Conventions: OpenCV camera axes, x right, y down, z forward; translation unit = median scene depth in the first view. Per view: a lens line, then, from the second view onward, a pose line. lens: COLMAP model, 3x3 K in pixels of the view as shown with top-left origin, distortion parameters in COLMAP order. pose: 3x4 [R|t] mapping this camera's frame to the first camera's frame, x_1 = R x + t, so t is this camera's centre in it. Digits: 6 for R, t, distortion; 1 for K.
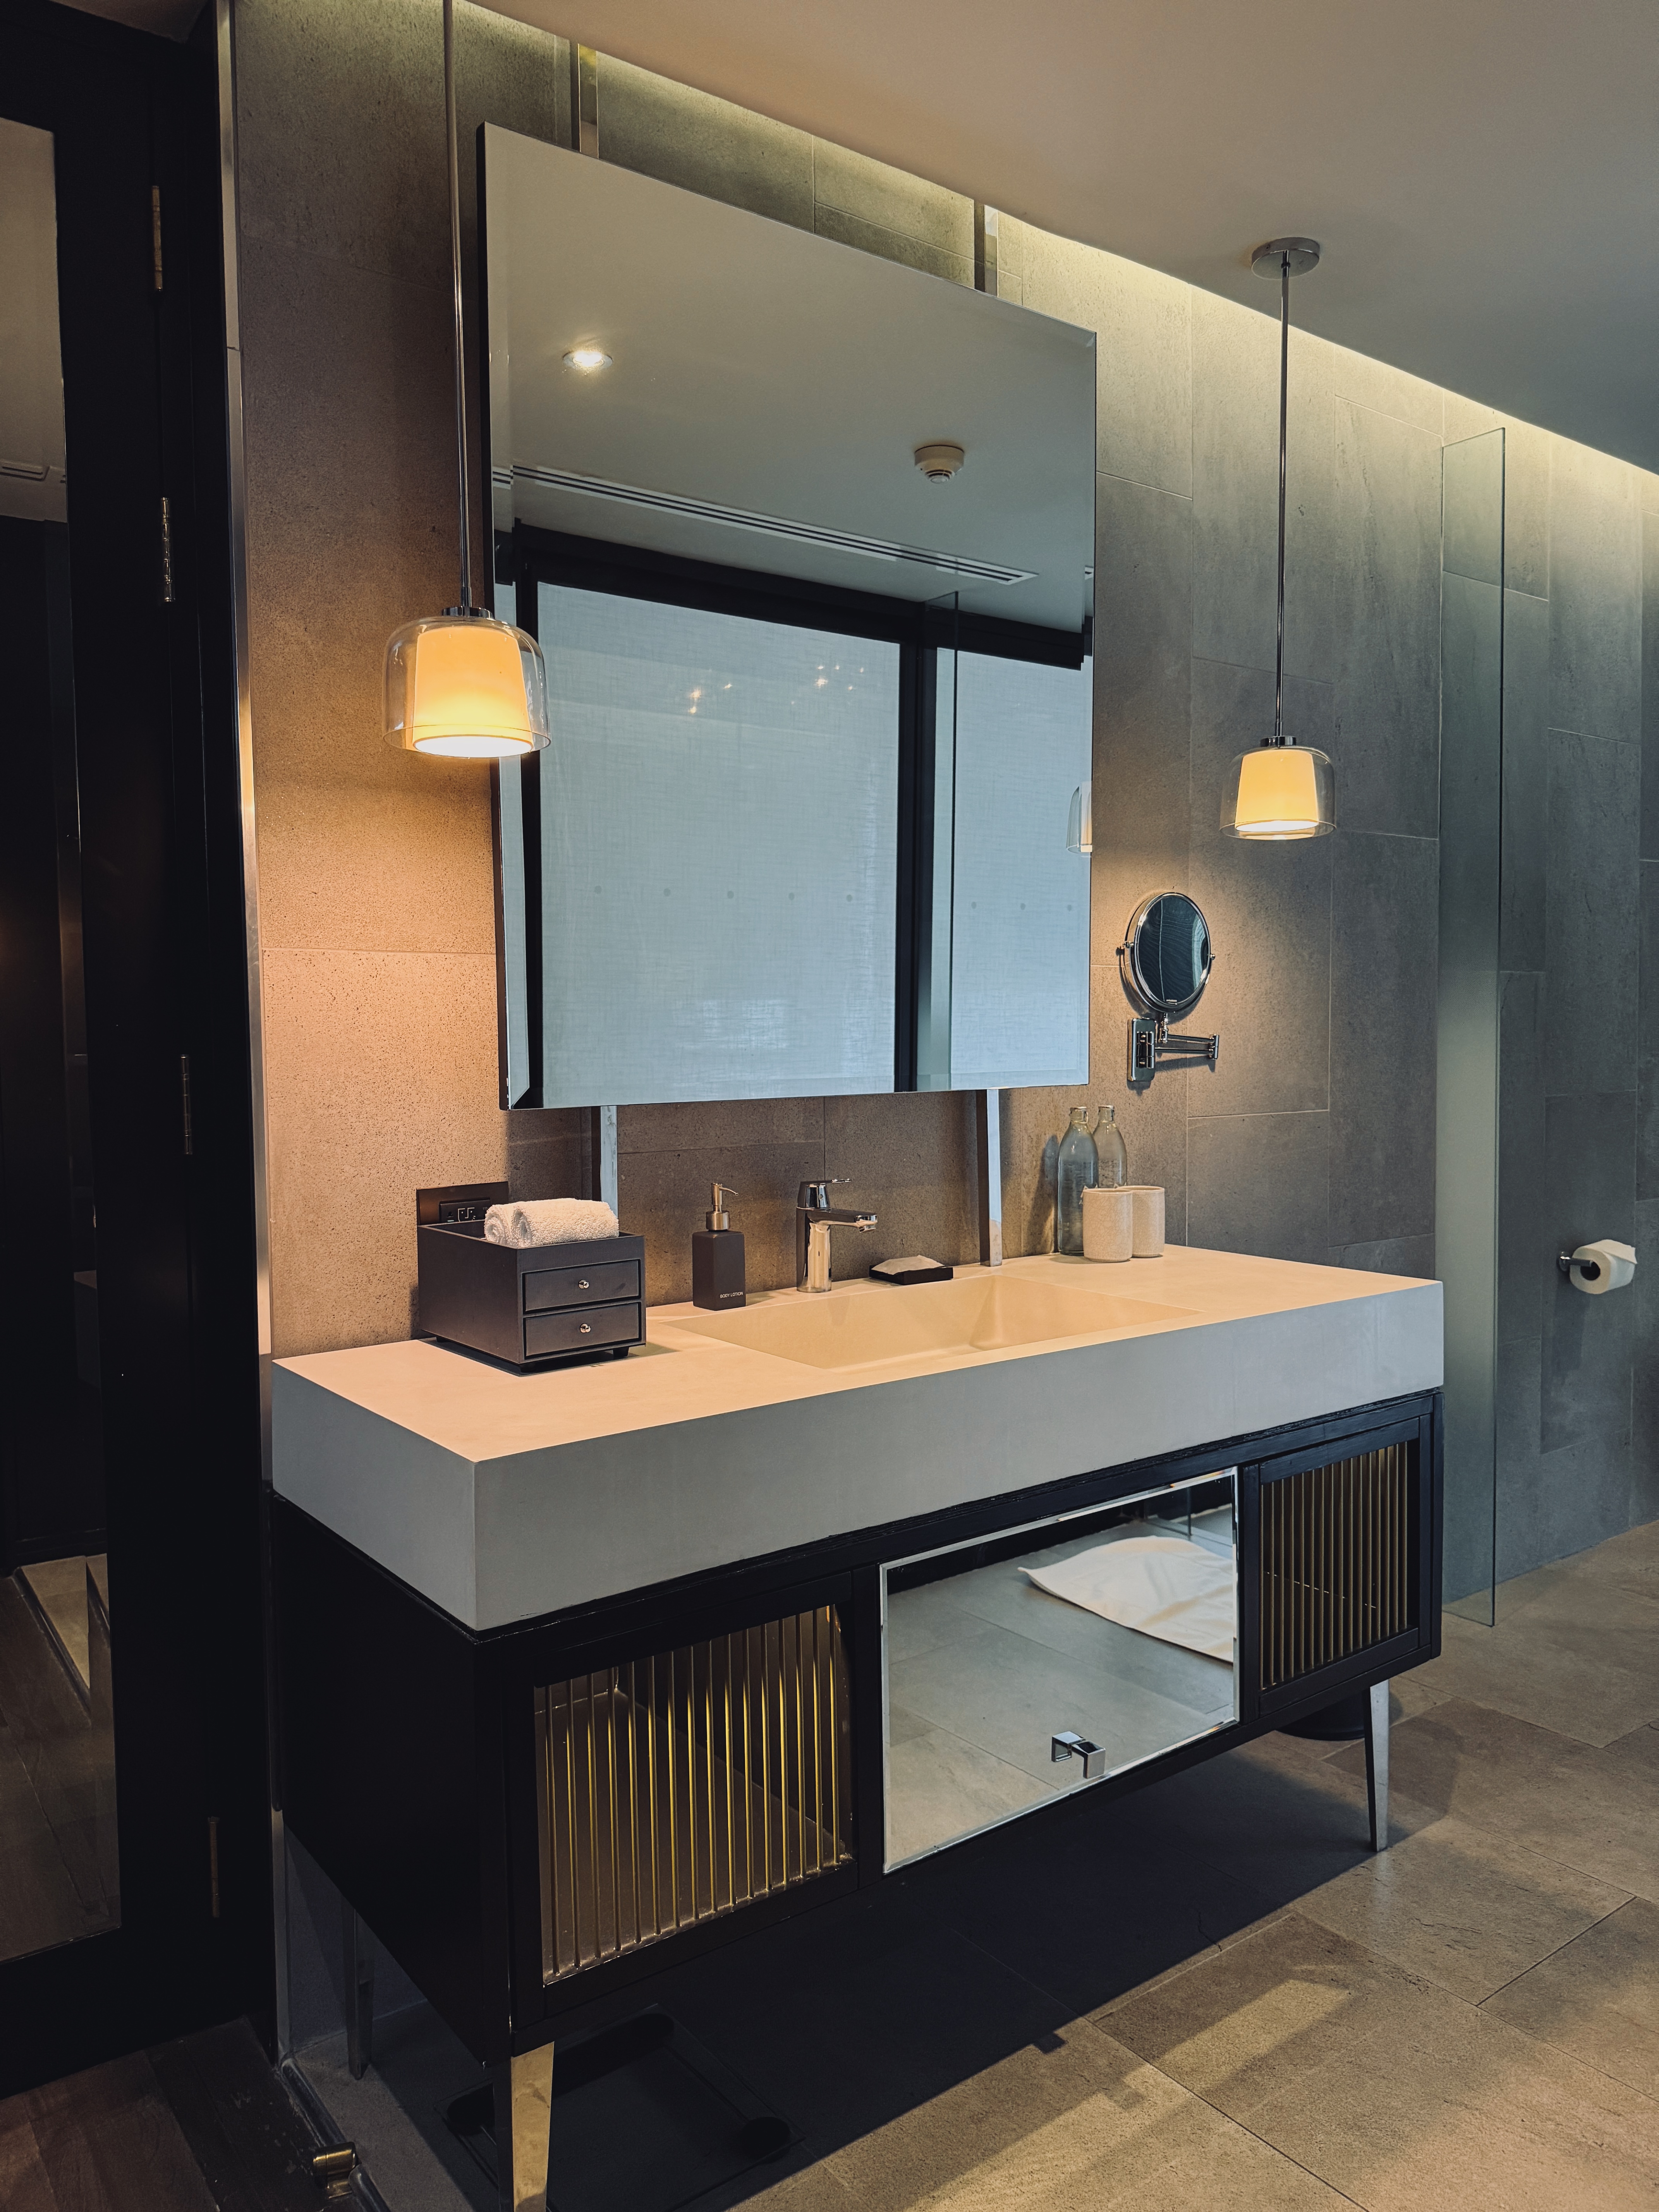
lens RADIAL K [[1561.0, 0, 832.5], [0, 1561.0, 1118.1], [0, 0, 1]] dist [0.034446, -0.038279]
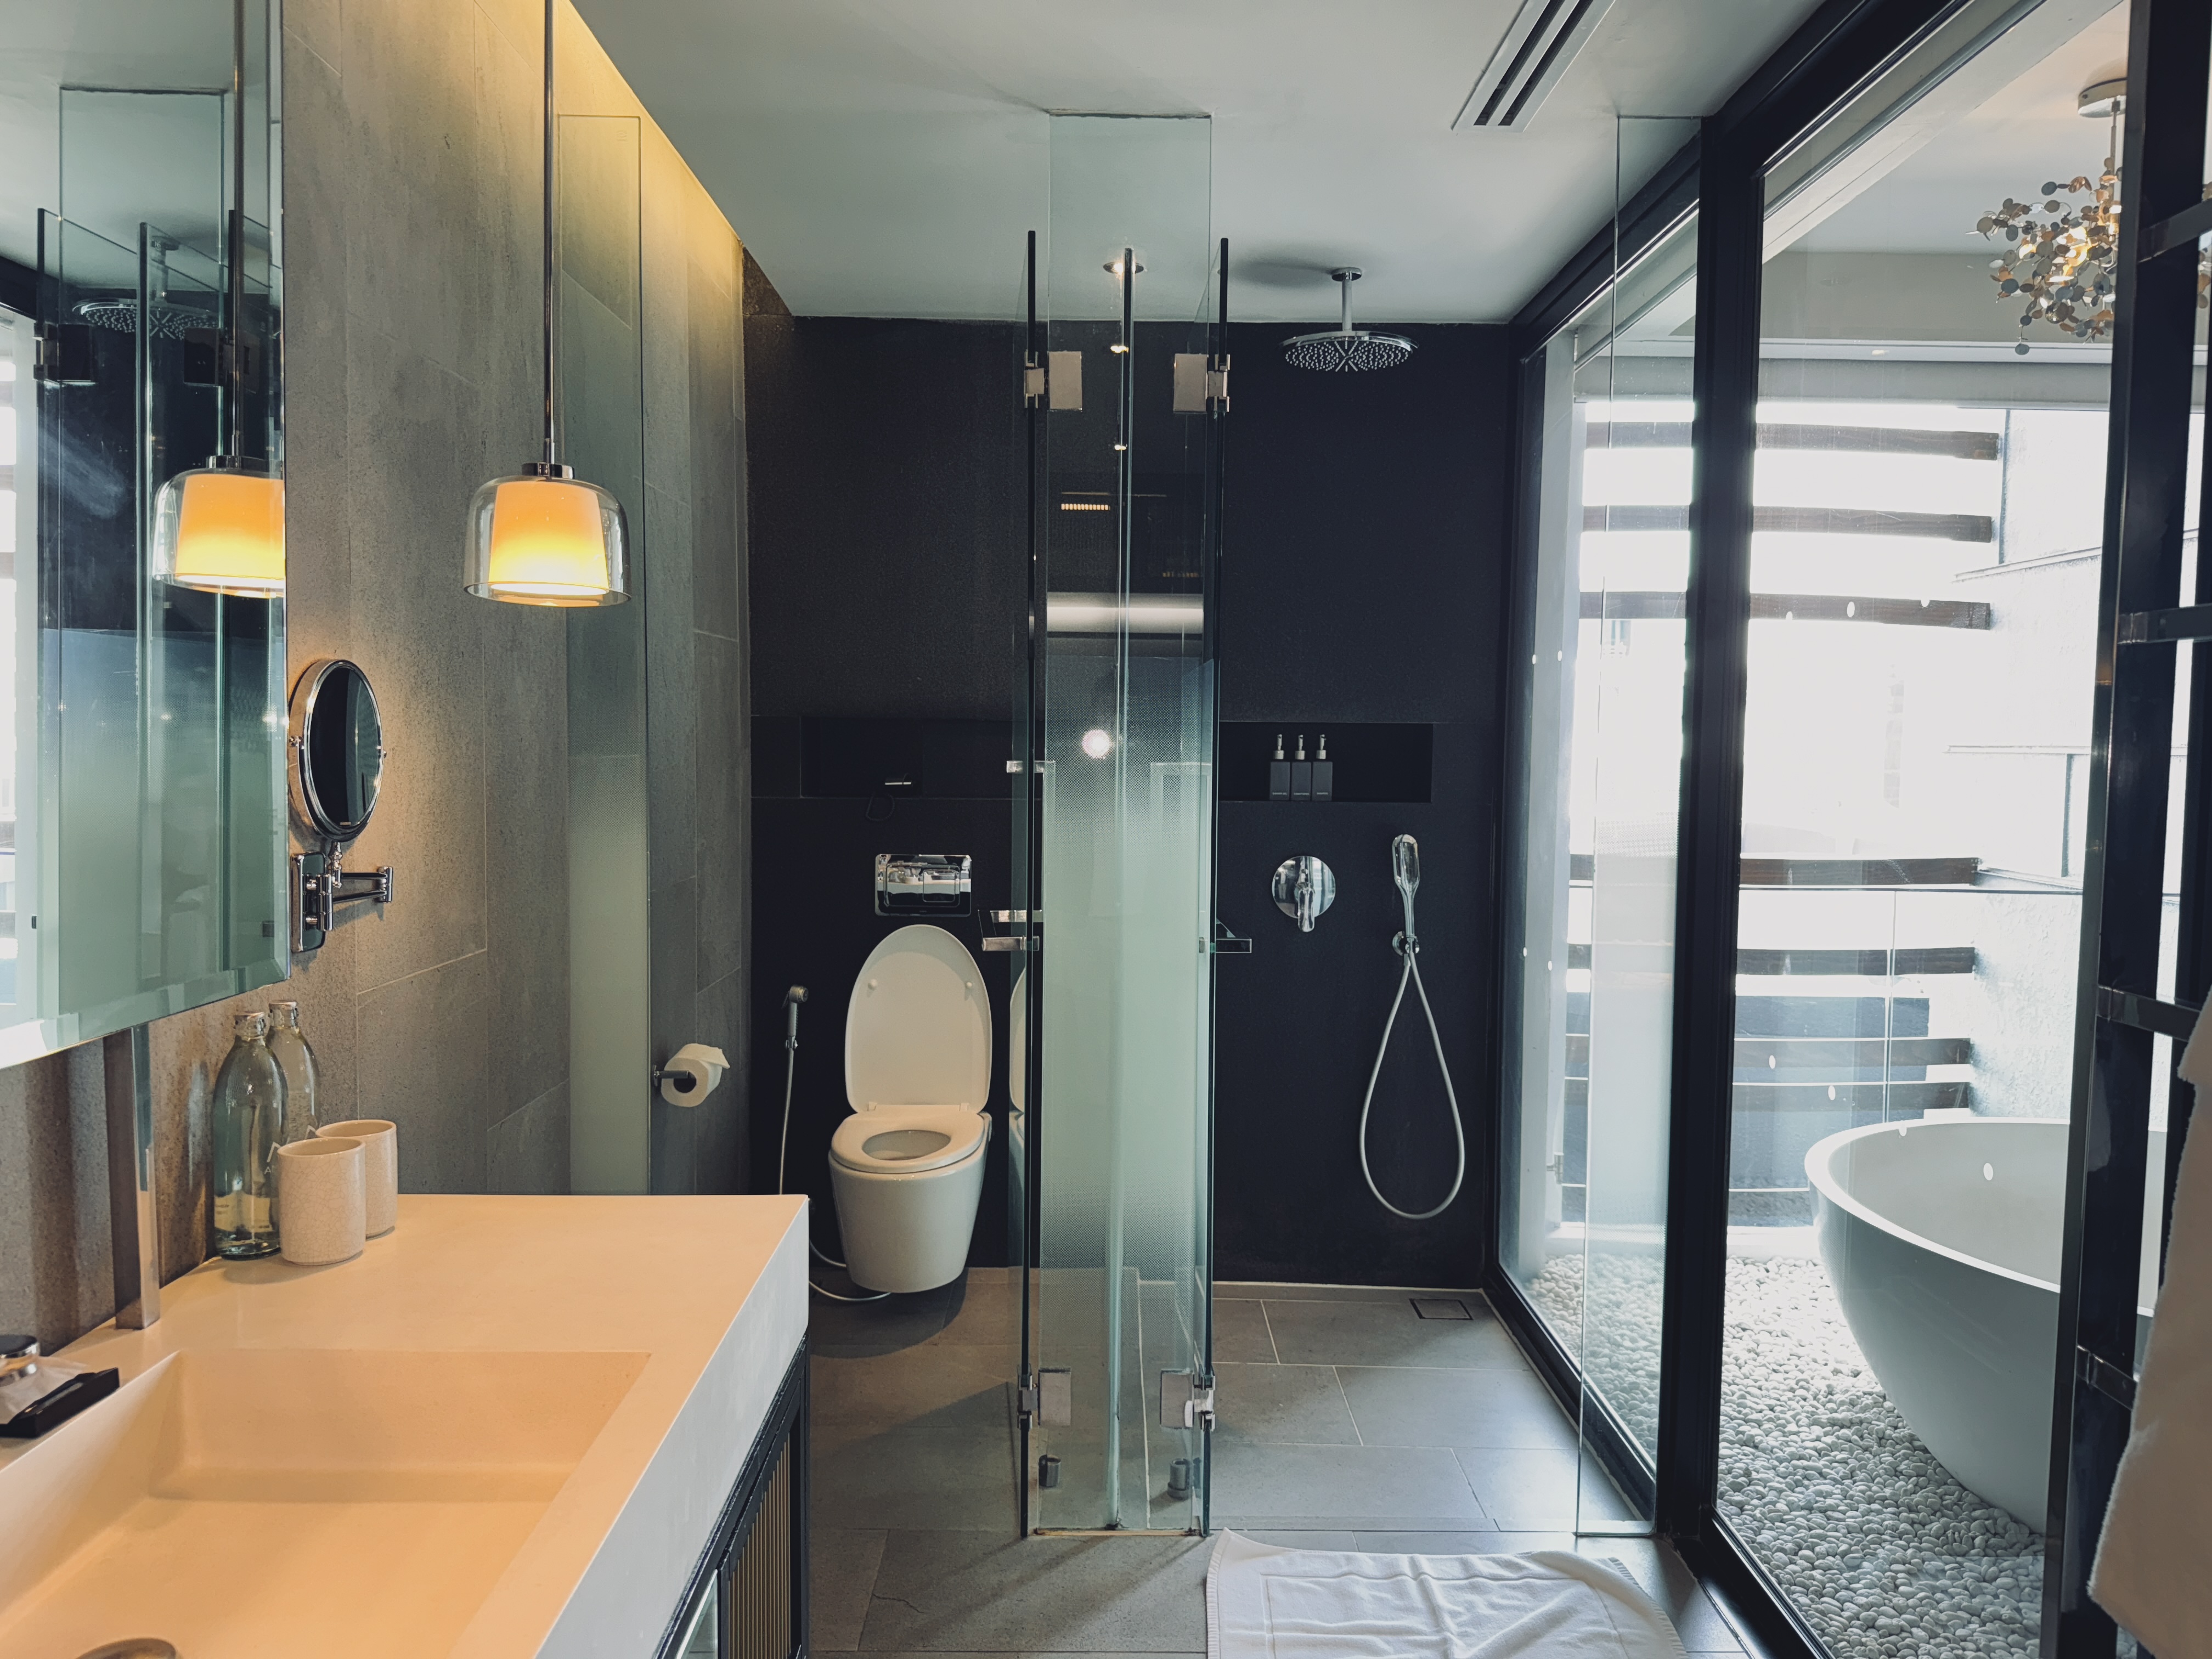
lens RADIAL K [[1561.0, 0, 1140.9], [0, 1561.0, 842.7], [0, 0, 1]] dist [0.034446, -0.038279]
pose [[0.578333, -0.034526, 0.815070, -0.128635], [0.026041, 0.999376, 0.023856, -0.072371], [-0.815385, 0.007429, 0.578871, 0.328270]]
